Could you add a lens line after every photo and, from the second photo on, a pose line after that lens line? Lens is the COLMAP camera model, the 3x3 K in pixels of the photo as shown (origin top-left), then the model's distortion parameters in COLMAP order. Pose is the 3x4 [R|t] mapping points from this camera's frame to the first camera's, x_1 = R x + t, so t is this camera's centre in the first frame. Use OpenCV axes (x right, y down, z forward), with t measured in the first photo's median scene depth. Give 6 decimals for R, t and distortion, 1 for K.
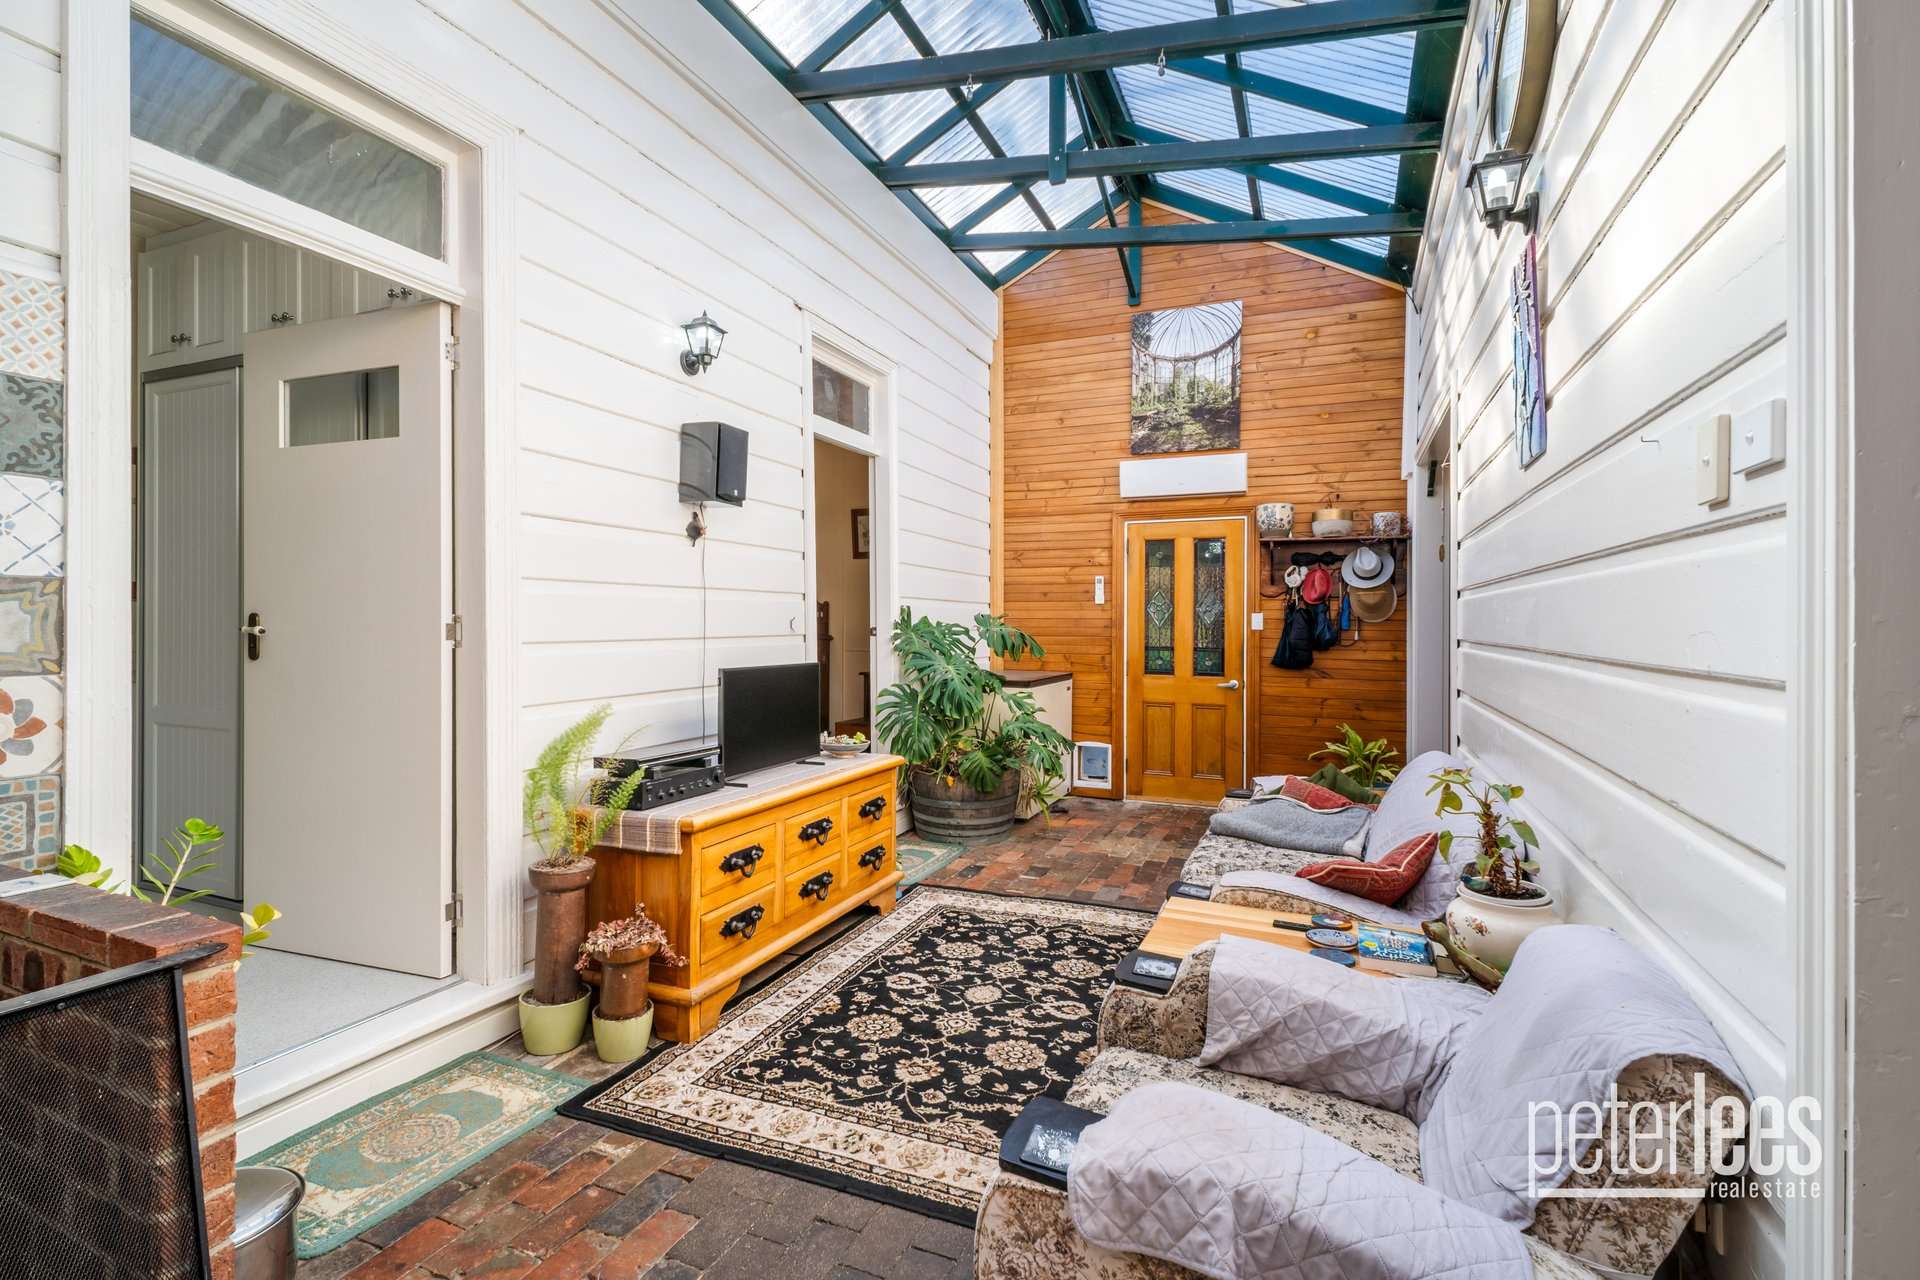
lens RADIAL K [[885.5, 0, 955.0], [0, 885.5, 620.5], [0, 0, 1]] dist [0.016846, -0.009452]
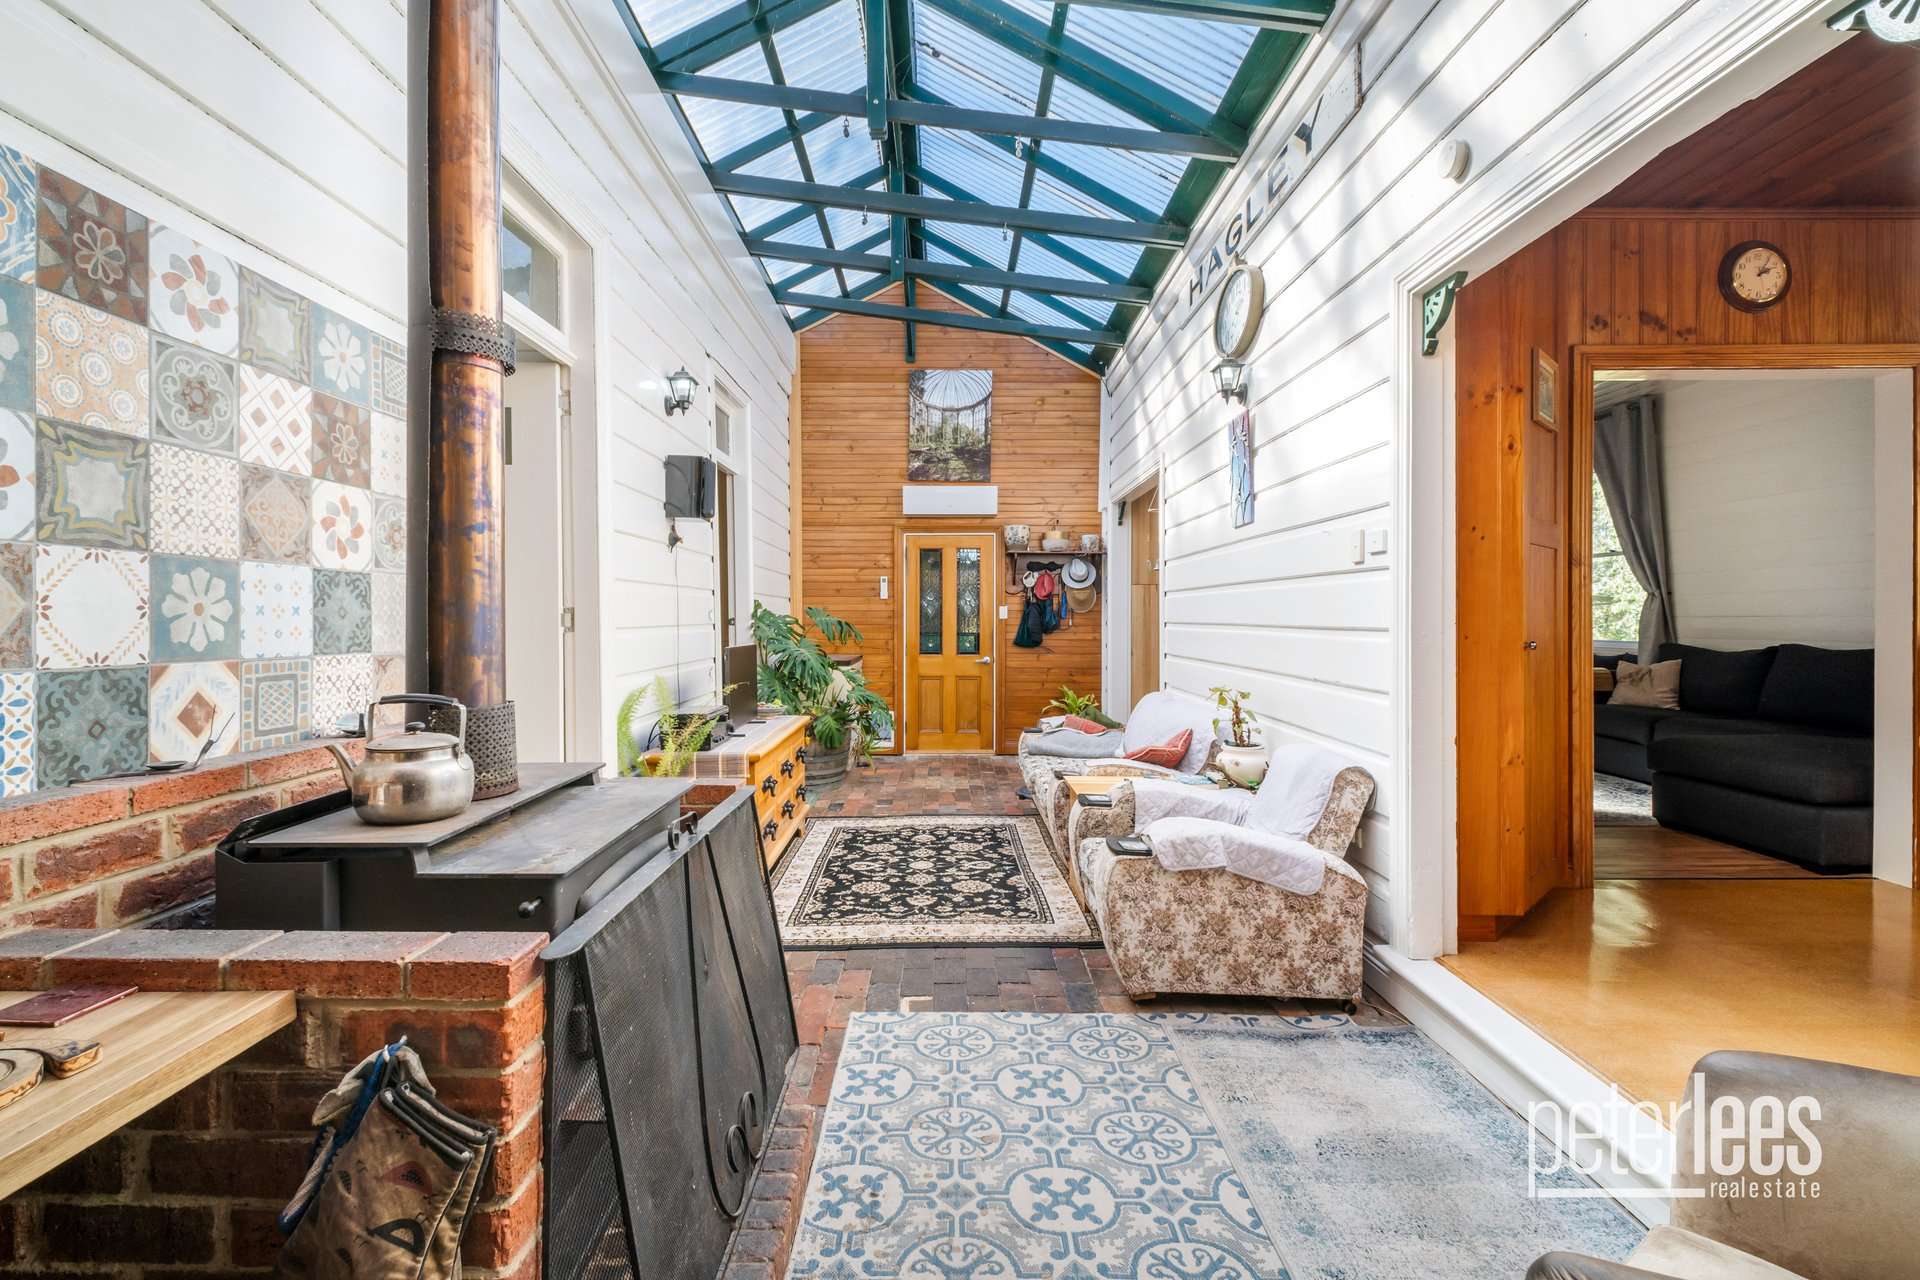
lens RADIAL K [[885.5, 0, 953.2], [0, 885.5, 624.0], [0, 0, 1]] dist [0.016846, -0.009452]
pose [[0.914095, -0.008071, 0.405420, -0.279120], [0.003895, 0.999931, 0.011123, 0.003510], [-0.405481, -0.008589, 0.914063, -0.195186]]
